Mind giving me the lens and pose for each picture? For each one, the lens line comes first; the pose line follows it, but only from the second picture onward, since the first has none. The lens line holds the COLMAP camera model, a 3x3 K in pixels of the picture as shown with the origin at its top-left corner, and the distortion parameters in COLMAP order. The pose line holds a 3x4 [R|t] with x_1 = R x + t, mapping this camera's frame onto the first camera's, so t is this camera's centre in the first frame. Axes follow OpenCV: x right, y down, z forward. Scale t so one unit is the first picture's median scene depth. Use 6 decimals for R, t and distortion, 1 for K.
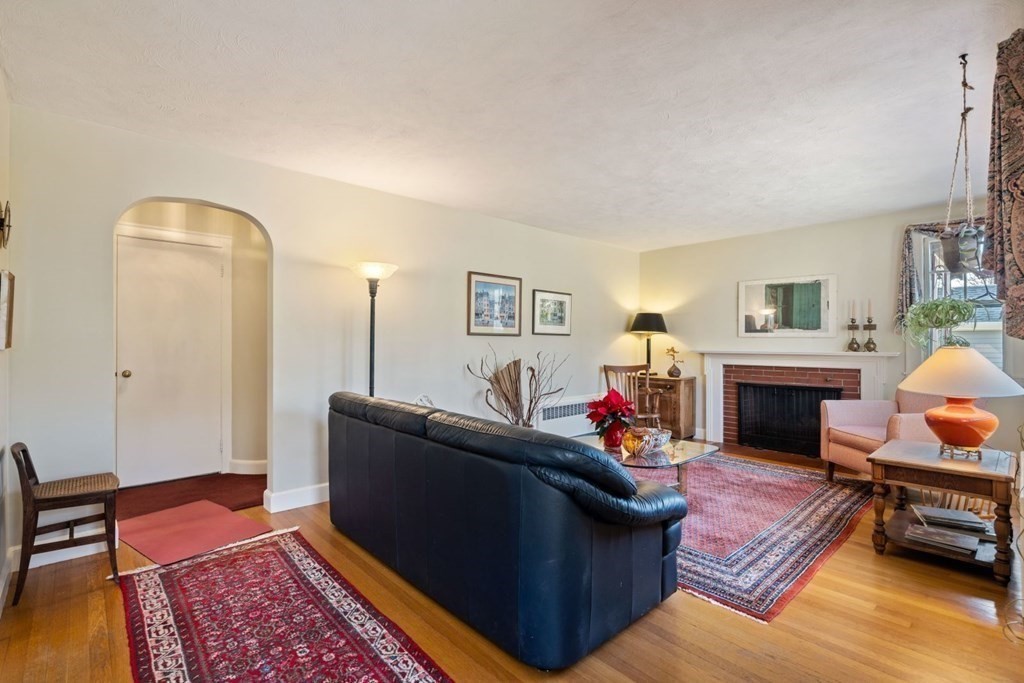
lens RADIAL K [[466.0, 0, 512.0], [0, 466.0, 341.3], [0, 0, 1]] dist [-0.003182, 0.000446]
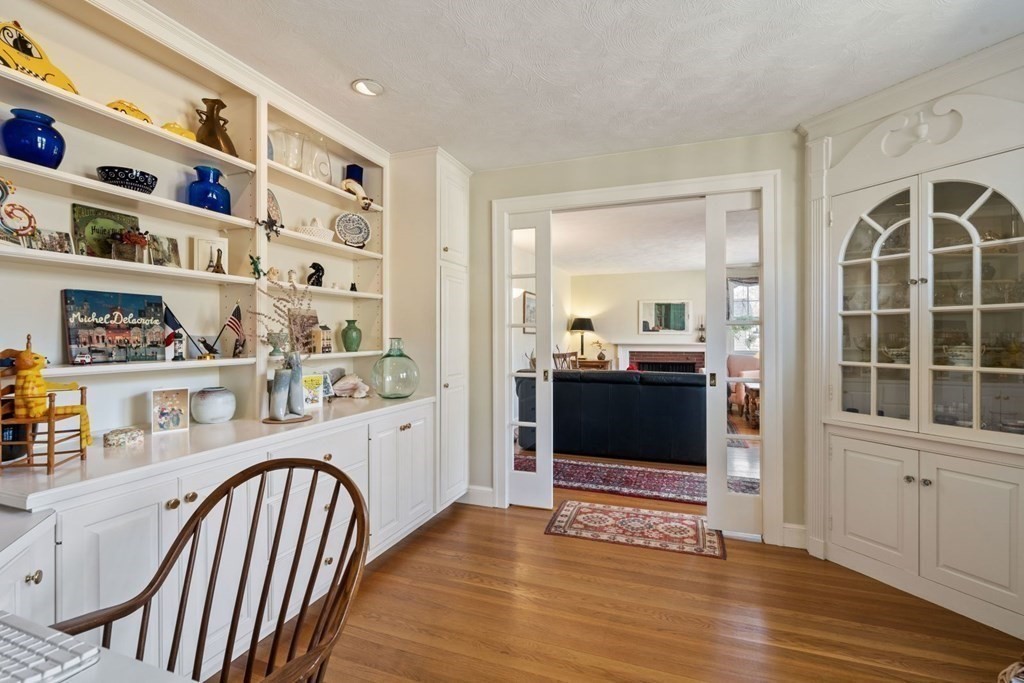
lens RADIAL K [[470.0, 0, 507.5], [0, 470.0, 335.9], [0, 0, 1]] dist [-0.005099, 0.001351]
pose [[0.894216, -0.005443, 0.447602, -0.664049], [0.001917, 0.999963, 0.008331, -0.017752], [-0.447631, -0.006591, 0.894194, -0.267973]]
